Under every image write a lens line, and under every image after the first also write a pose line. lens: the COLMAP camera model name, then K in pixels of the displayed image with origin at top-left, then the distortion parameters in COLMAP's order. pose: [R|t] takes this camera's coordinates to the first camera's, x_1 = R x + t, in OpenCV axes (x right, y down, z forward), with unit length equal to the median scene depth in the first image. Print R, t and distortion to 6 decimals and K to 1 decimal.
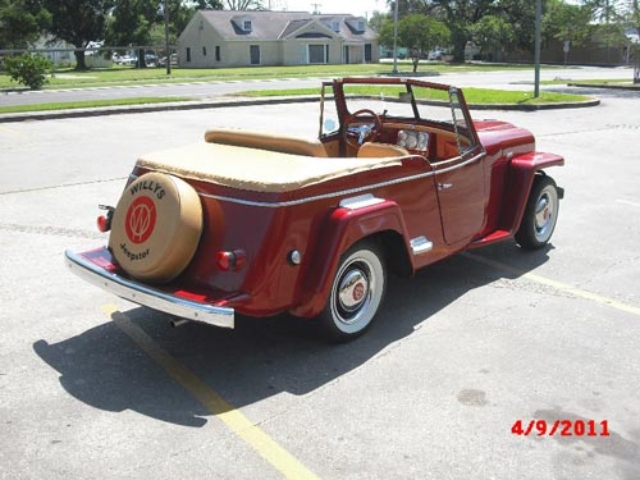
lens RADIAL K [[674.3, 0, 320.0], [0, 674.3, 240.0], [0, 0, 1]] dist [-0.110362, 0.009333]
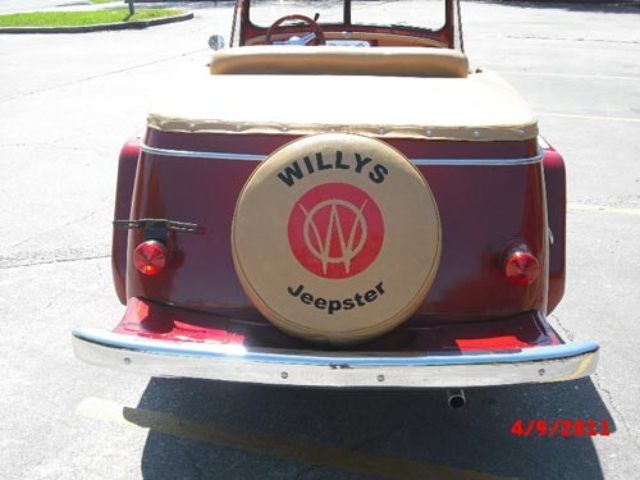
lens RADIAL K [[674.3, 0, 320.0], [0, 674.3, 240.0], [0, 0, 1]] dist [-0.110362, 0.009333]
pose [[0.788496, -0.232709, 0.569316, -0.560235], [0.167703, 0.971930, 0.165011, -0.107823], [-0.591735, -0.034635, 0.805388, 0.590944]]
